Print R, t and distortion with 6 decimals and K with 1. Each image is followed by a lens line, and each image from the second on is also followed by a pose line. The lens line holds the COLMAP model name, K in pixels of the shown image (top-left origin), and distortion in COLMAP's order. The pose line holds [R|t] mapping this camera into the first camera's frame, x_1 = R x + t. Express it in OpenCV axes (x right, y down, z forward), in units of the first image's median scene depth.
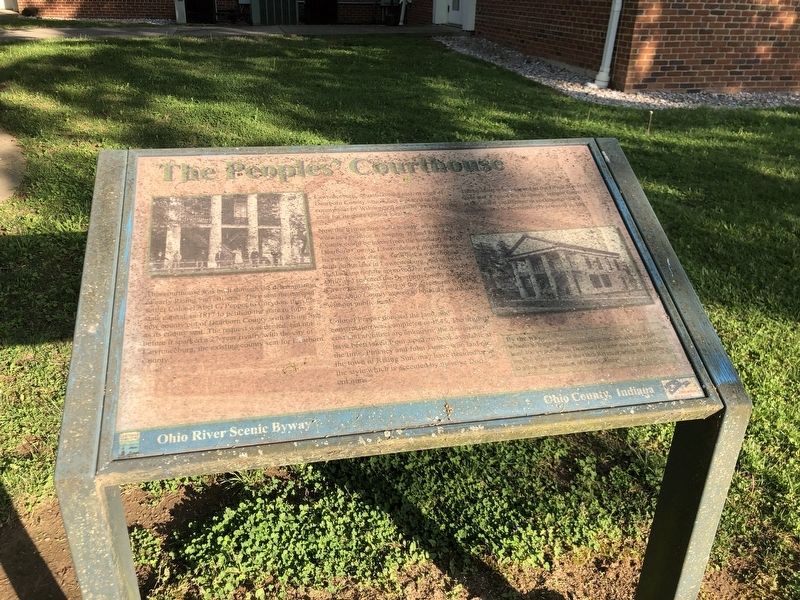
lens RADIAL K [[655.6, 0, 401.6], [0, 655.6, 300.5], [0, 0, 1]] dist [0.000318, -0.006613]
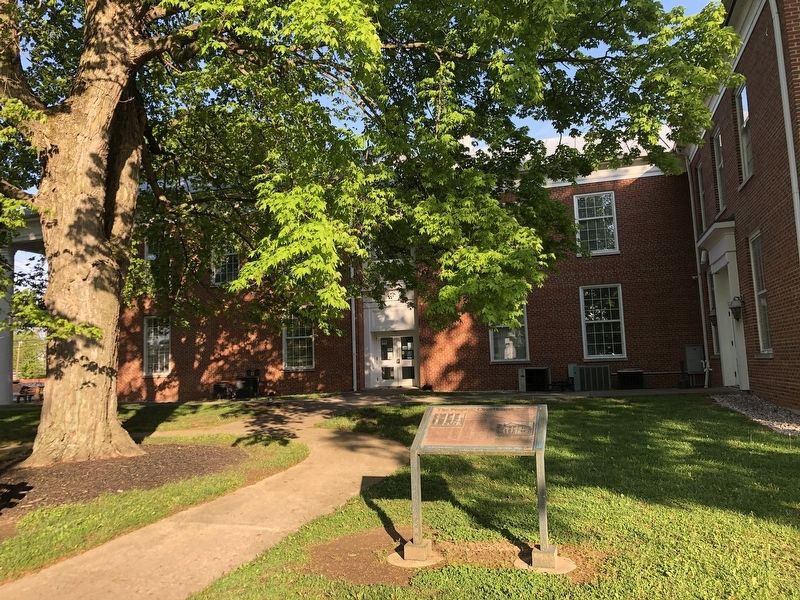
lens RADIAL K [[655.6, 0, 400.2], [0, 655.6, 299.8], [0, 0, 1]] dist [0.000318, -0.006613]
pose [[0.864142, -0.097849, -0.493643, 2.002555], [-0.172071, 0.864345, -0.472546, 1.546630], [0.472916, 0.493289, 0.730080, -3.299021]]
